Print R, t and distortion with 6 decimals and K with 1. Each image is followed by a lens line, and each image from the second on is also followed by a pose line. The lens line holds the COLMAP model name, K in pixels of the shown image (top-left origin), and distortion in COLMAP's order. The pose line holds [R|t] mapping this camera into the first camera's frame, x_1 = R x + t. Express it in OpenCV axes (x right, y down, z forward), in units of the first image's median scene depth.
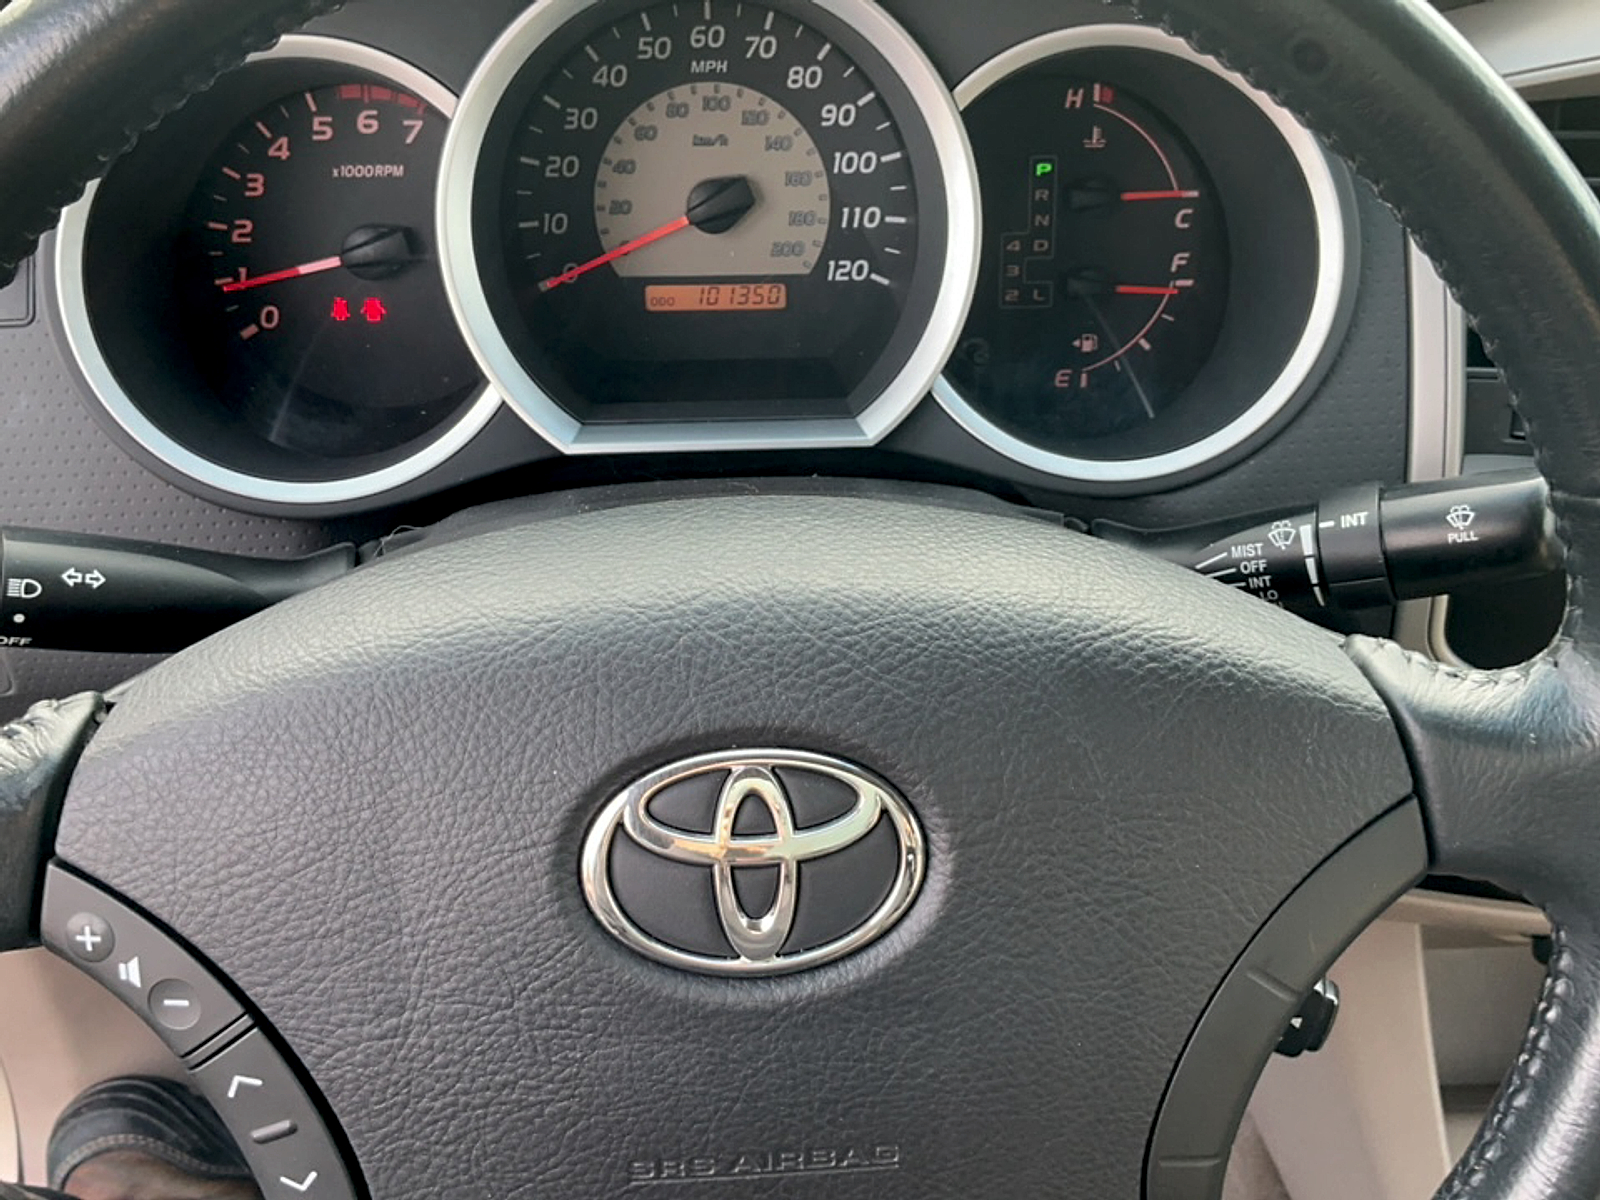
lens RADIAL K [[1544.0, 0, 804.0], [0, 1544.0, 600.2], [0, 0, 1]] dist [0.064964, -0.122407]
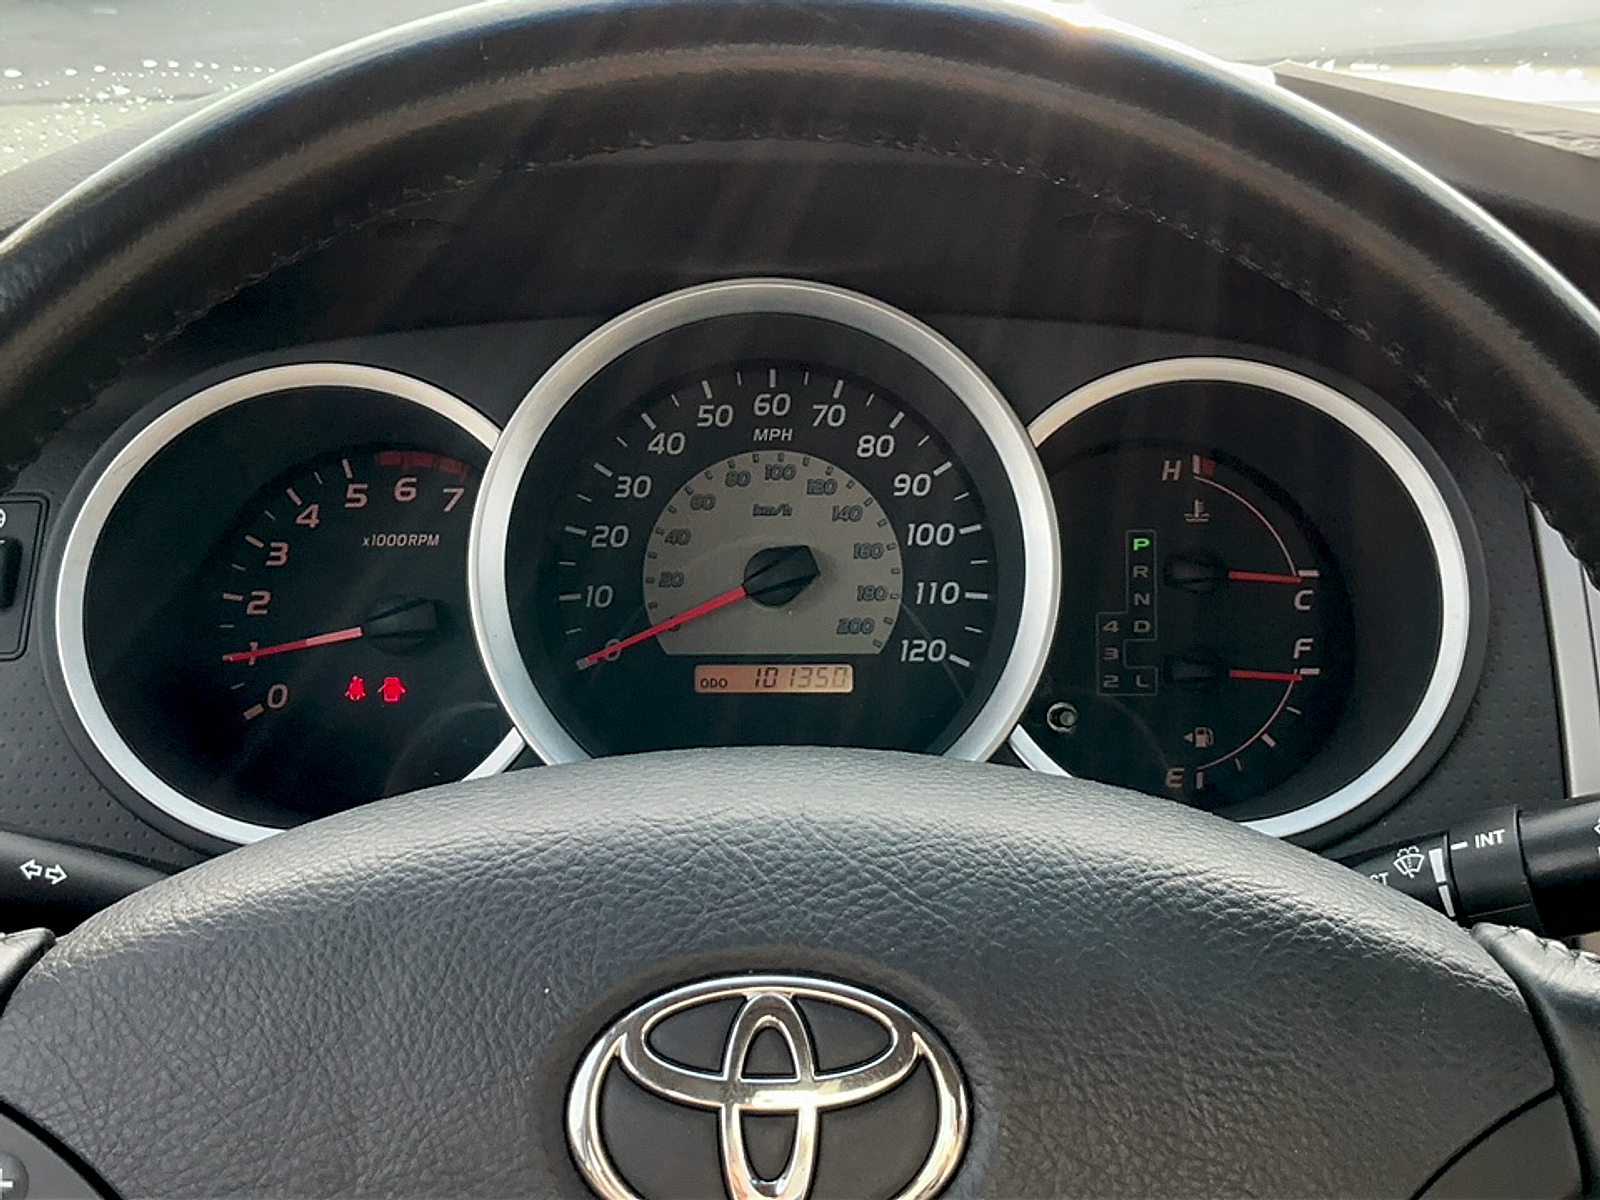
lens RADIAL K [[1917.8, 0, 814.8], [0, 1917.8, 597.1], [0, 0, 1]] dist [0.019401, 0.035370]
pose [[0.998683, 0.006362, -0.050906, 0.027206], [-0.022936, 0.942961, -0.332111, 0.153820], [0.045890, 0.332841, 0.941866, -0.057716]]
